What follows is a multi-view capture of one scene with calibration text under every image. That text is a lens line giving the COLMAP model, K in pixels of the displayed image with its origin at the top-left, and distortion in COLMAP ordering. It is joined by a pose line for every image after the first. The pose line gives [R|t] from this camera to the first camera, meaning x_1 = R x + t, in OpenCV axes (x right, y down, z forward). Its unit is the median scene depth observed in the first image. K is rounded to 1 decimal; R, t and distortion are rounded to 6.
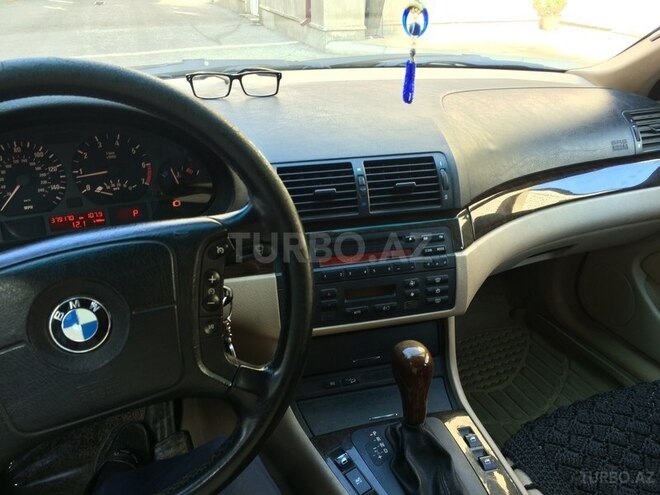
lens RADIAL K [[574.6, 0, 330.0], [0, 574.6, 247.5], [0, 0, 1]] dist [0.112857, -0.178831]
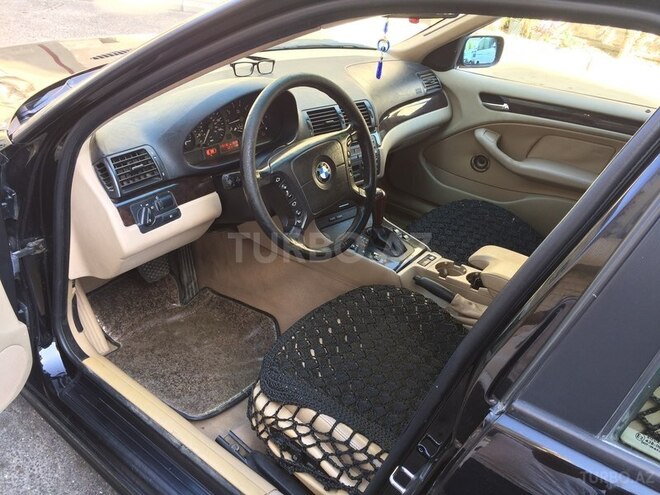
lens RADIAL K [[574.6, 0, 330.0], [0, 574.6, 247.5], [0, 0, 1]] dist [0.112857, -0.178831]
pose [[0.874125, -0.173916, 0.453495, -1.075872], [0.130771, 0.983488, 0.125105, 0.090849], [-0.467765, -0.050053, 0.882435, -0.900052]]
